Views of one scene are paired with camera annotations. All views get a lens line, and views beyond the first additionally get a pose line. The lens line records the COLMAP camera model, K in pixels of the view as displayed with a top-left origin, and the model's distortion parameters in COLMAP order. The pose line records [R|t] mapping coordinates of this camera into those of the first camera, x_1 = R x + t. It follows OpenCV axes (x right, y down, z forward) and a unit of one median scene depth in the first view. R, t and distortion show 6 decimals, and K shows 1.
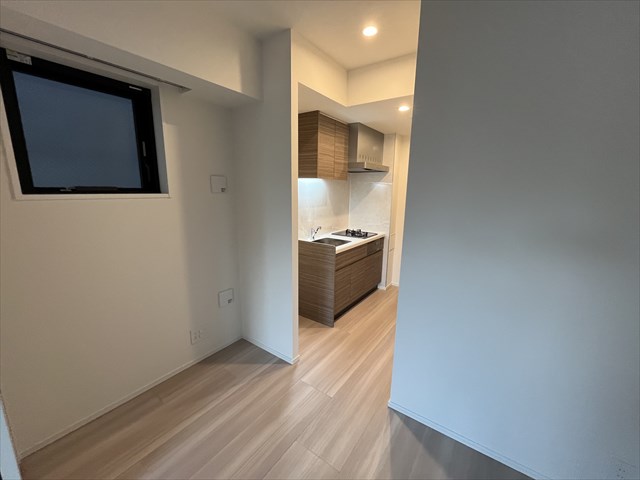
lens RADIAL K [[262.5, 0, 321.5], [0, 262.5, 240.8], [0, 0, 1]] dist [-0.002980, -0.000016]
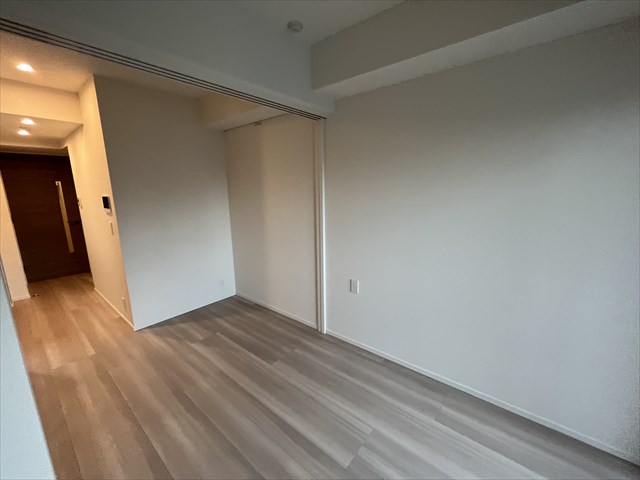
lens RADIAL K [[262.5, 0, 321.5], [0, 262.5, 240.8], [0, 0, 1]] dist [-0.002980, -0.000016]
pose [[0.075166, -0.218320, 0.972978, -0.887361], [0.214806, 0.956375, 0.198001, 0.036994], [-0.973760, 0.194119, 0.118784, -0.316537]]
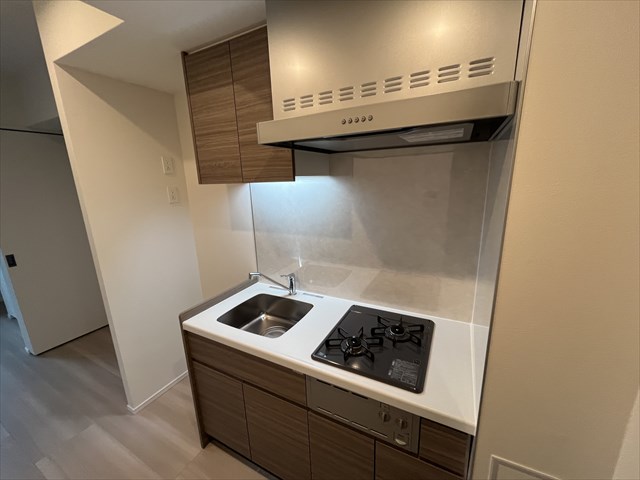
lens RADIAL K [[262.5, 0, 321.5], [0, 262.5, 240.8], [0, 0, 1]] dist [-0.002980, -0.000016]
pose [[0.126599, 0.209287, -0.969625, 0.687647], [-0.161725, 0.968765, 0.187985, -0.324498], [0.978682, 0.133014, 0.156492, 1.428310]]
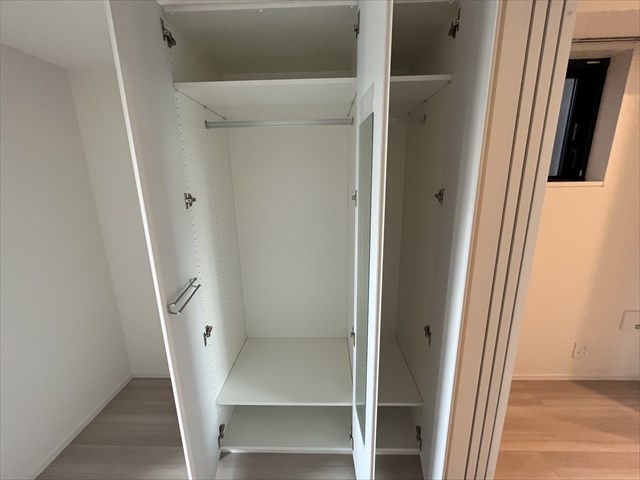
lens RADIAL K [[262.5, 0, 321.5], [0, 262.5, 240.8], [0, 0, 1]] dist [-0.002980, -0.000016]
pose [[0.553621, 0.170227, -0.815185, -0.316402], [-0.136345, 0.984204, 0.112925, 0.033193], [0.821531, 0.048629, 0.568086, -0.188210]]
